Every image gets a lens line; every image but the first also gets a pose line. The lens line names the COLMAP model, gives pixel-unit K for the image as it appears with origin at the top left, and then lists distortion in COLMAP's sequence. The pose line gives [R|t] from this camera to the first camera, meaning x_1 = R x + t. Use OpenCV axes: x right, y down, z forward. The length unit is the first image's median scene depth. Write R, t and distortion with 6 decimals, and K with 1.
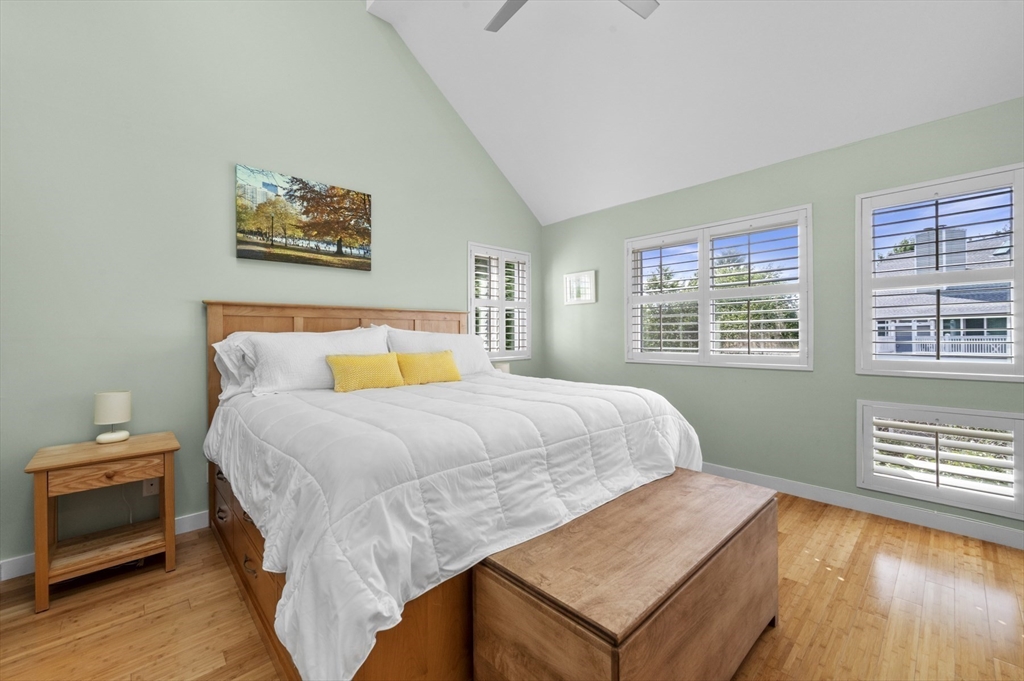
lens RADIAL K [[411.5, 0, 512.4], [0, 411.5, 329.1], [0, 0, 1]] dist [0.003156, 0.000361]
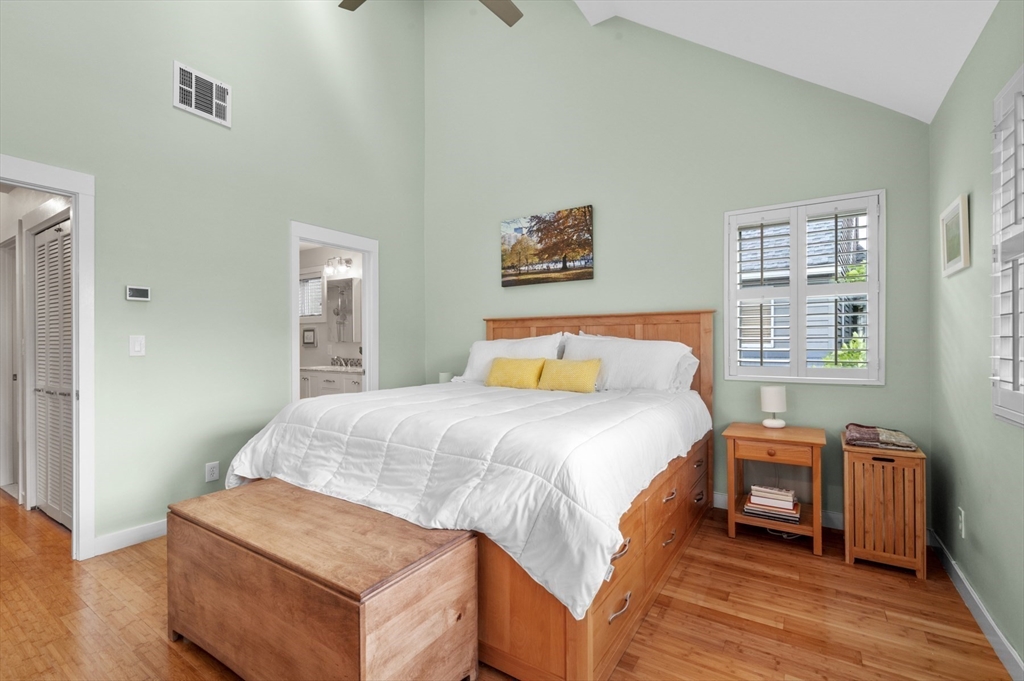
lens RADIAL K [[430.6, 0, 515.0], [0, 430.6, 347.5], [0, 0, 1]] dist [-0.009685, -0.000251]
pose [[0.260363, 0.021853, -0.965263, 0.748662], [0.019388, 0.999424, 0.027856, -0.002487], [0.965316, -0.025967, 0.259789, 0.599811]]
